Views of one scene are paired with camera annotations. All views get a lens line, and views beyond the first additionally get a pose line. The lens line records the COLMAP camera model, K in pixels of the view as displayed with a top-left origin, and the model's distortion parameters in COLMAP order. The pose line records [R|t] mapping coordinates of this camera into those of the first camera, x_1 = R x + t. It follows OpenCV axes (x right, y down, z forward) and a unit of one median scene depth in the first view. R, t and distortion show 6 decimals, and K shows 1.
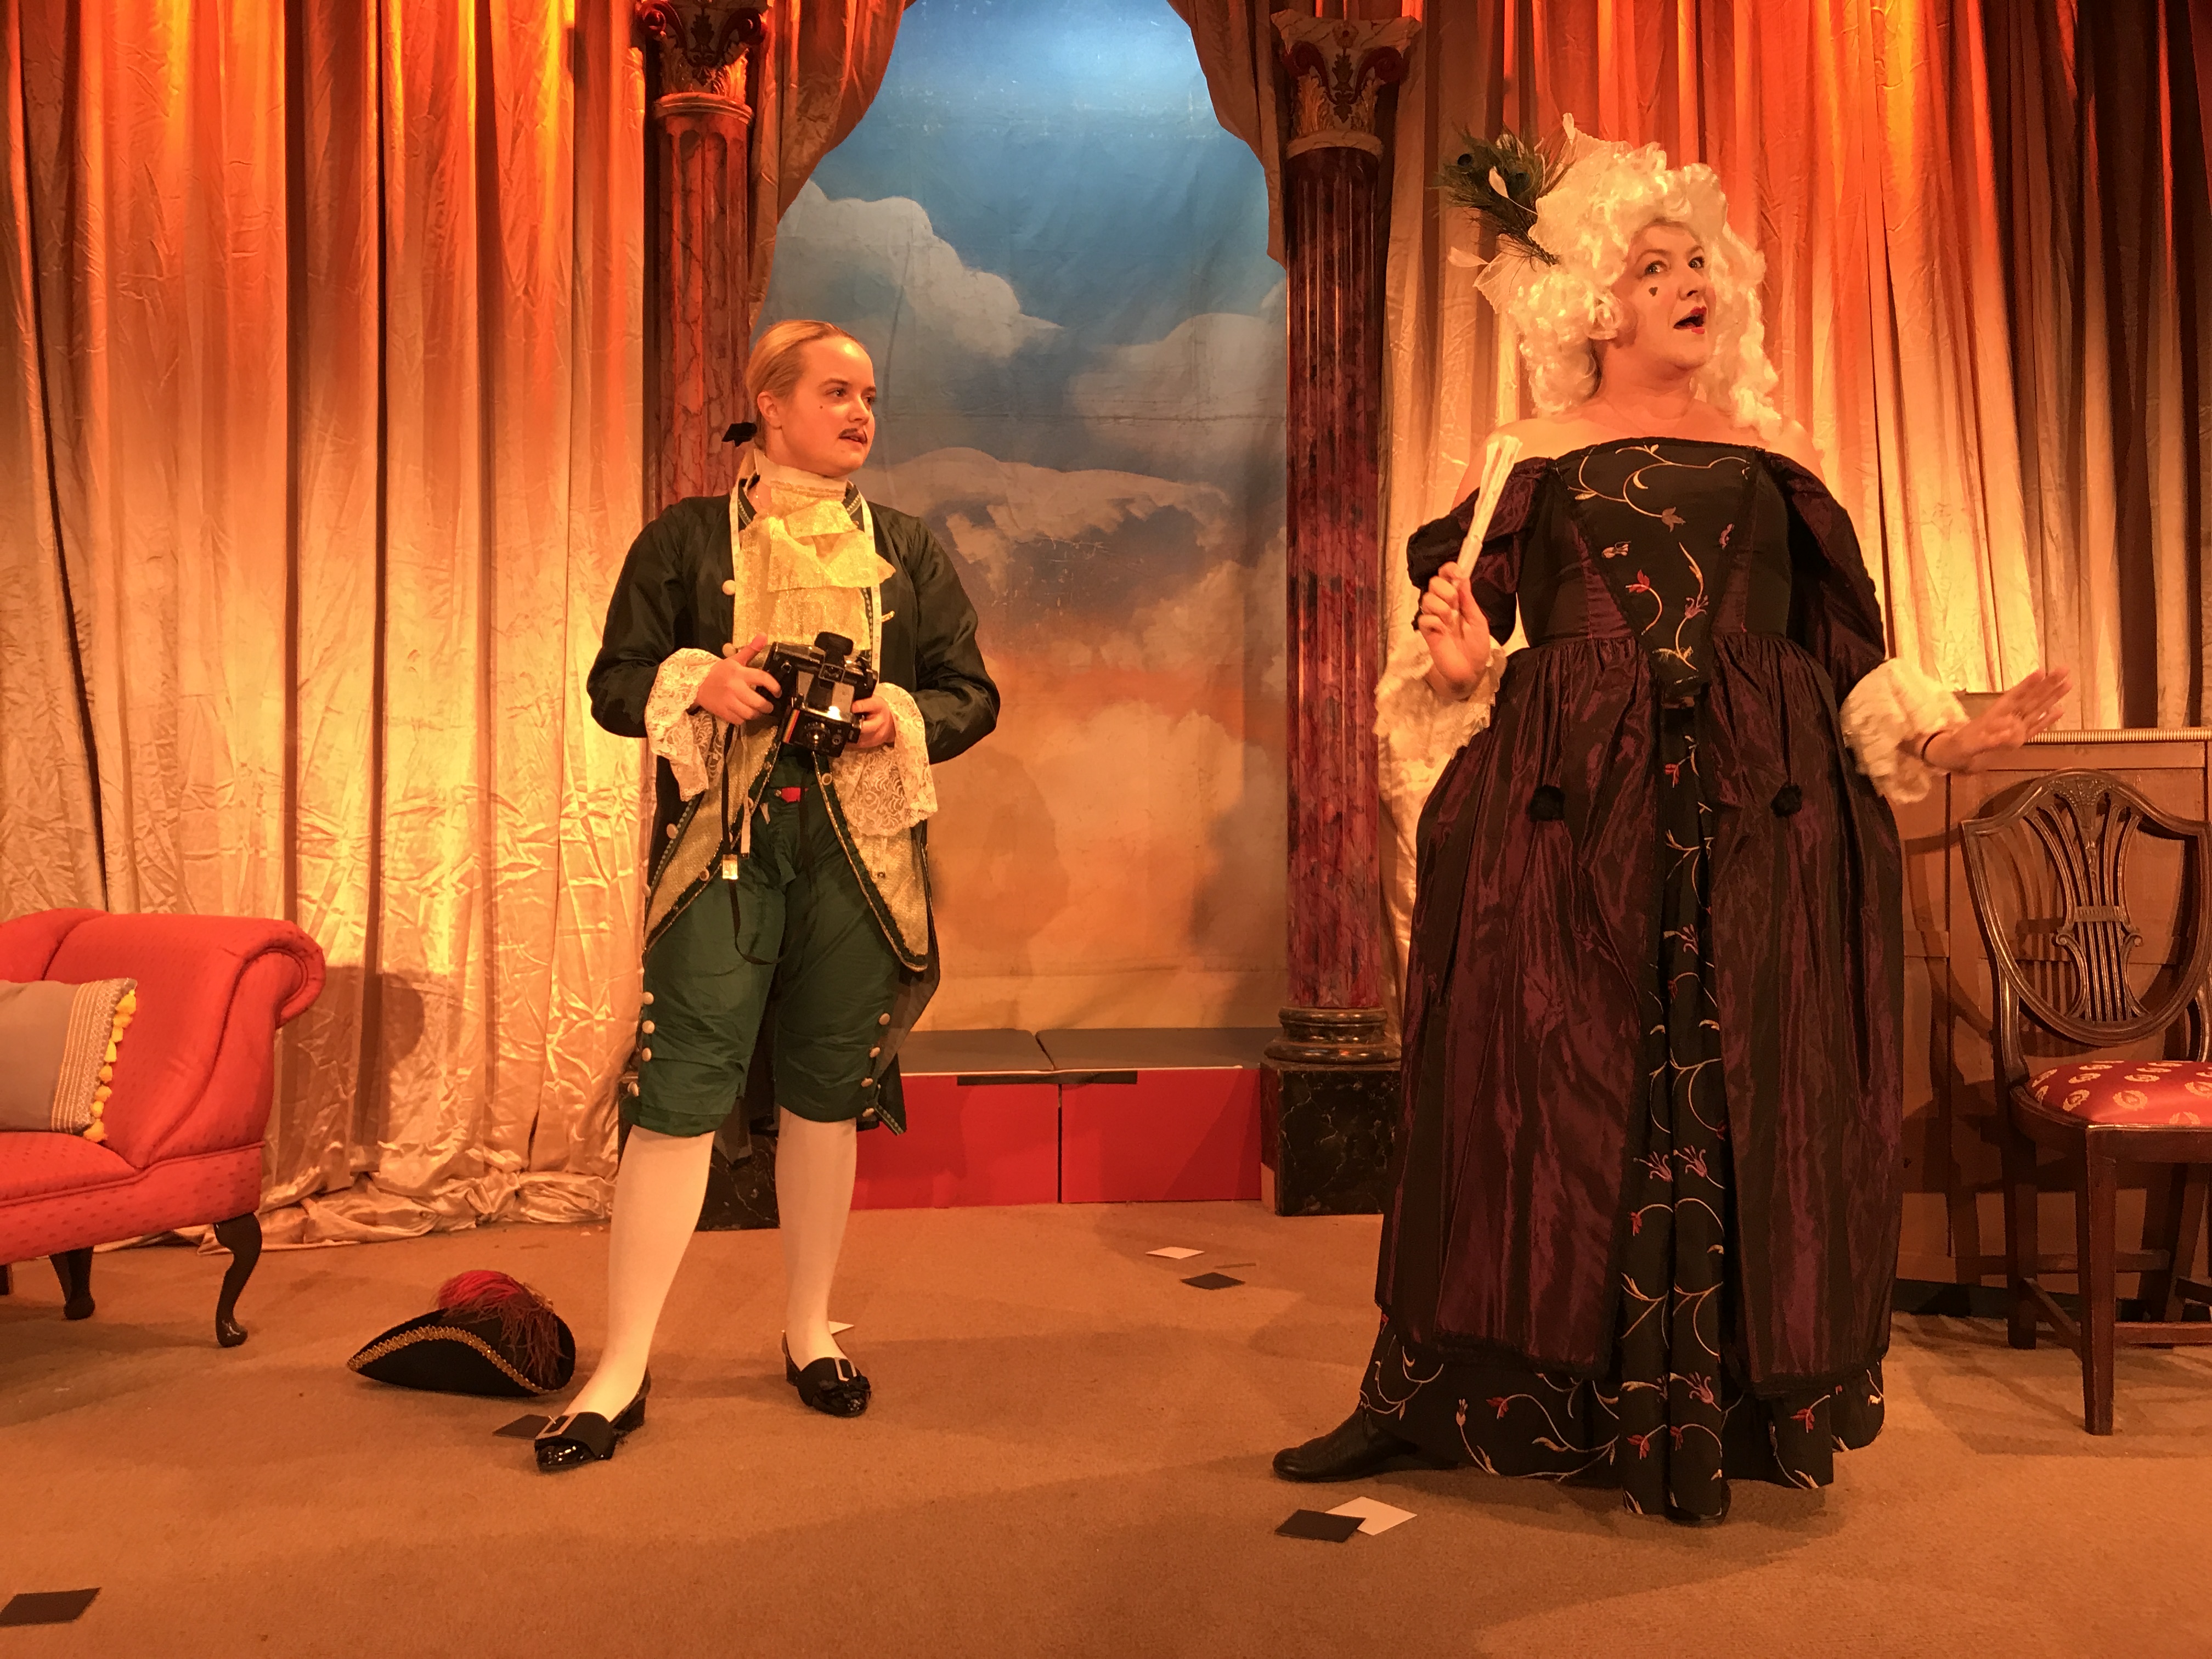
lens RADIAL K [[1806.7, 0, 1103.4], [0, 1806.7, 823.3], [0, 0, 1]] dist [0.018814, -0.020665]
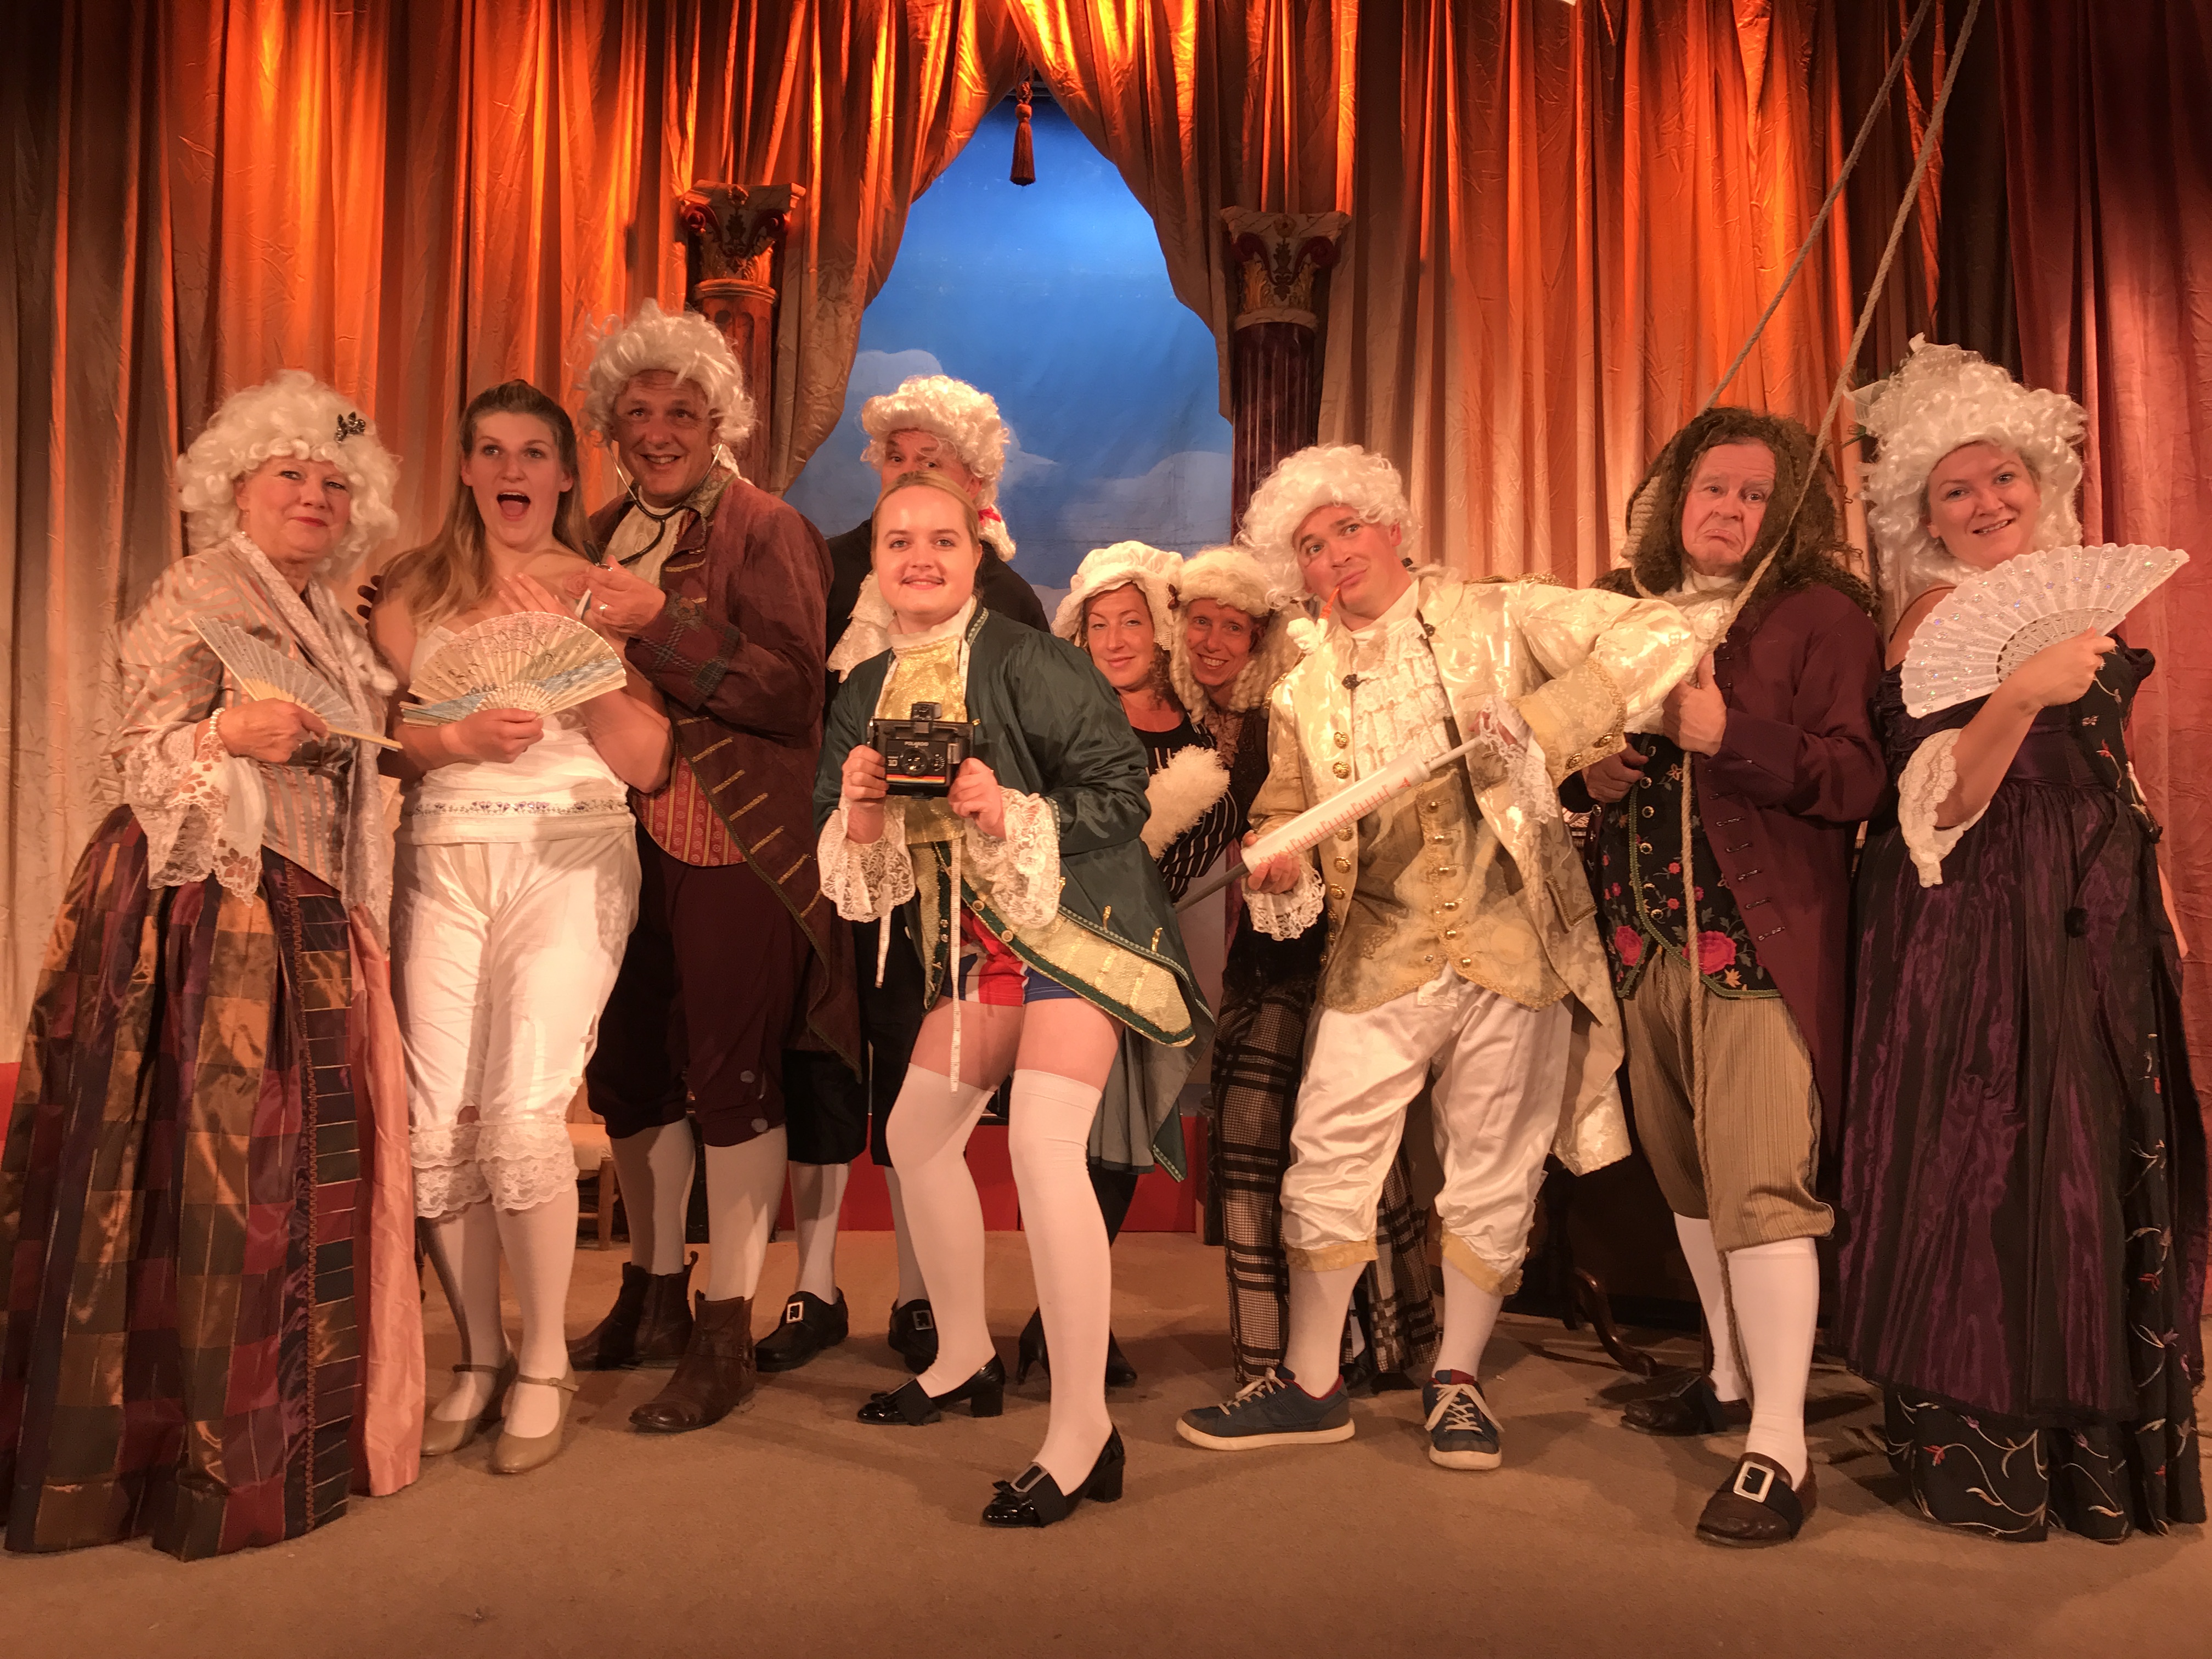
lens RADIAL K [[1806.7, 0, 1095.8], [0, 1806.7, 829.2], [0, 0, 1]] dist [0.018814, -0.020665]
pose [[0.998521, 0.017725, -0.051390, 0.079191], [-0.019640, 0.999122, -0.036998, -0.002921], [0.050690, 0.037953, 0.997993, -0.152354]]
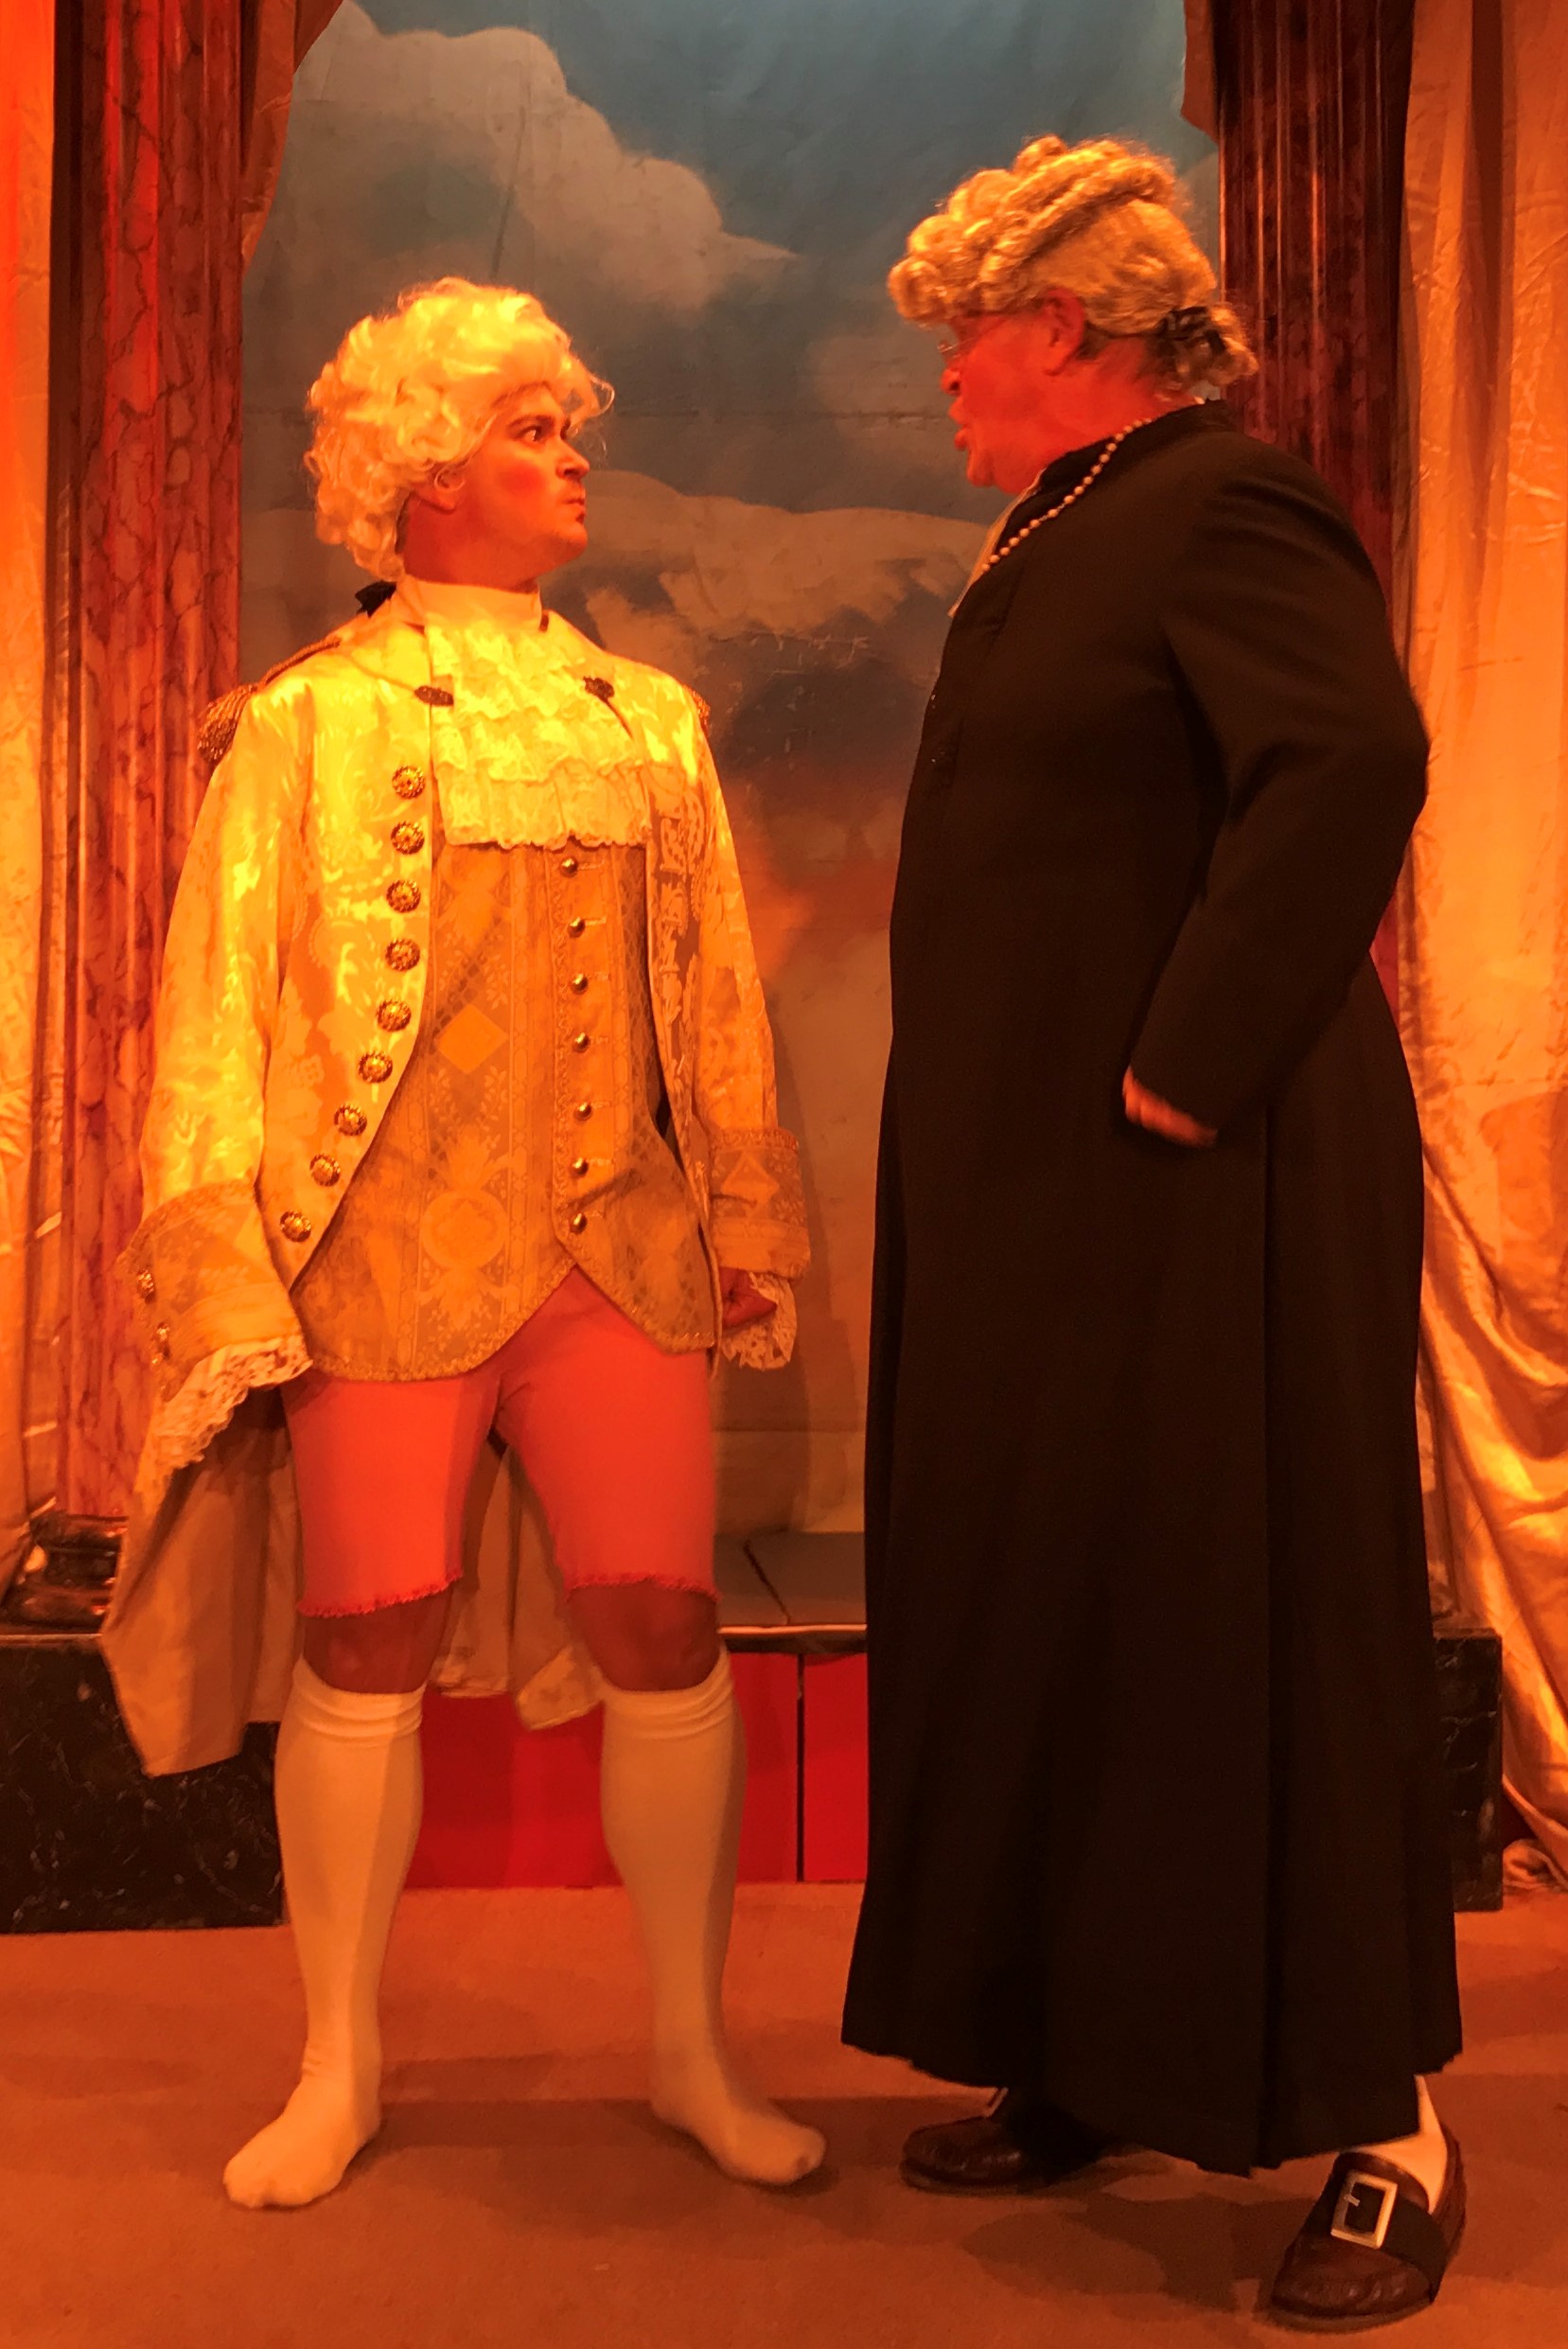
lens RADIAL K [[3116.9, 0, 668.3], [0, 3116.9, 930.6], [0, 0, 1]] dist [0.028584, 0.000000]
pose [[0.998787, 0.001668, -0.049213, -0.018084], [-0.004498, 0.998337, -0.057465, -0.014851], [0.049036, 0.057617, 0.997134, 0.069023]]
